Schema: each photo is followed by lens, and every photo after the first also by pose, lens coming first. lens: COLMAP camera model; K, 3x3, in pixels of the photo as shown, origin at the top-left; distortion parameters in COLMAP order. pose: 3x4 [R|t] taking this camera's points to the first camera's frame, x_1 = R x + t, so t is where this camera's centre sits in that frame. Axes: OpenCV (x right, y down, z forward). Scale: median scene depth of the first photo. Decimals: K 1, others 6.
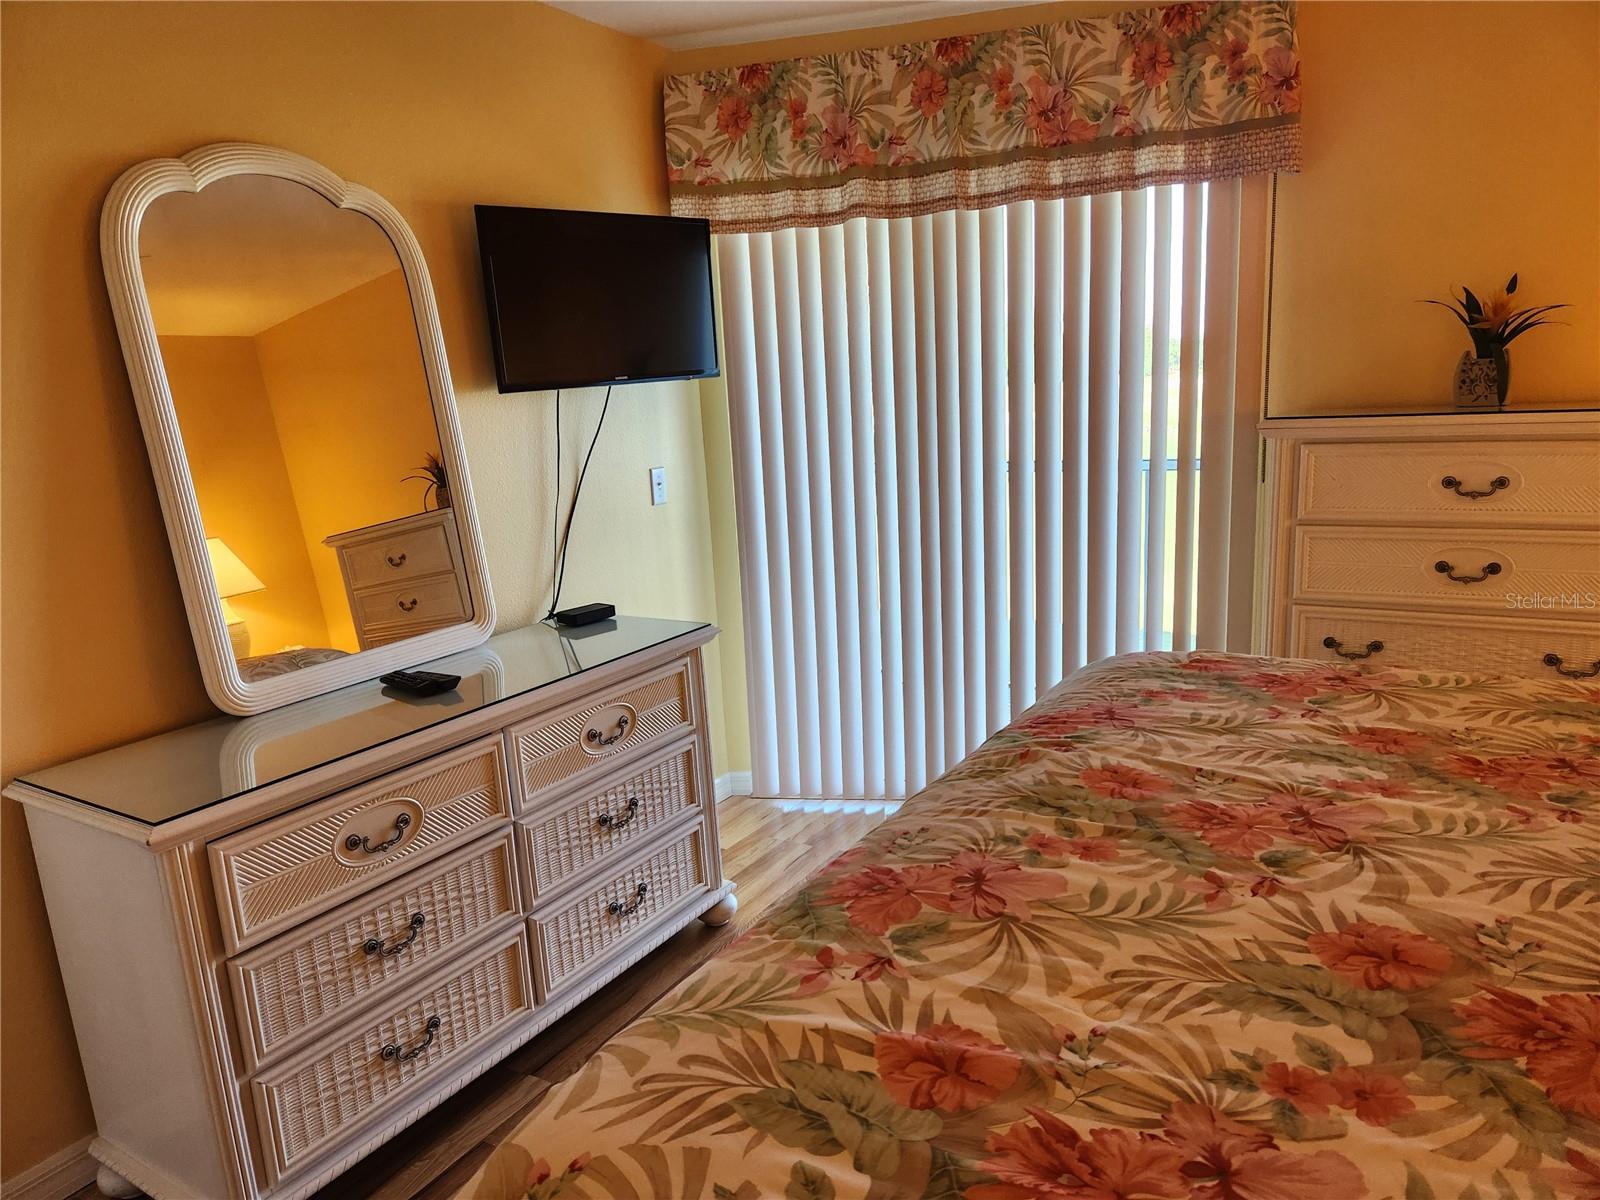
lens RADIAL K [[1088.5, 0, 805.6], [0, 1088.5, 609.8], [0, 0, 1]] dist [0.077304, -0.071771]
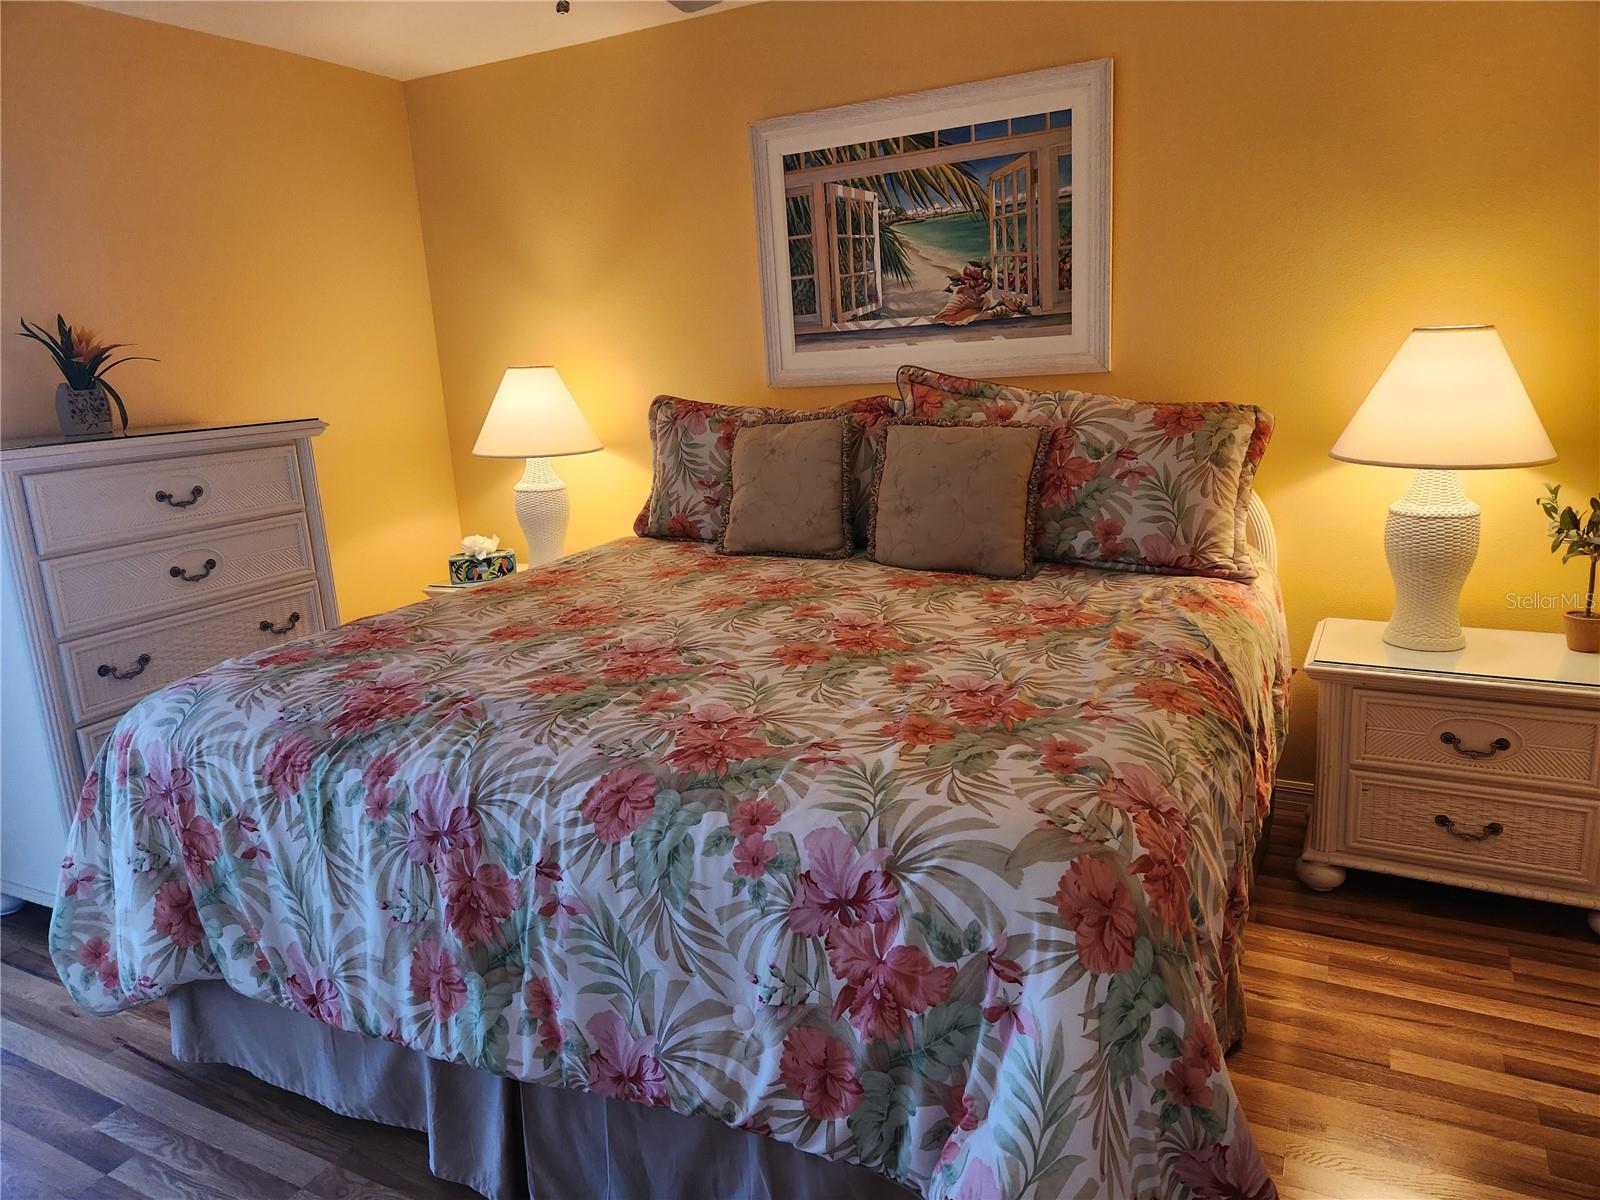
lens RADIAL K [[1088.5, 0, 805.6], [0, 1088.5, 609.8], [0, 0, 1]] dist [0.077304, -0.071771]
pose [[-0.096166, -0.184939, 0.978034, -1.062924], [0.258442, 0.944250, 0.203962, -0.121592], [-0.961228, 0.272379, -0.043008, 0.827195]]
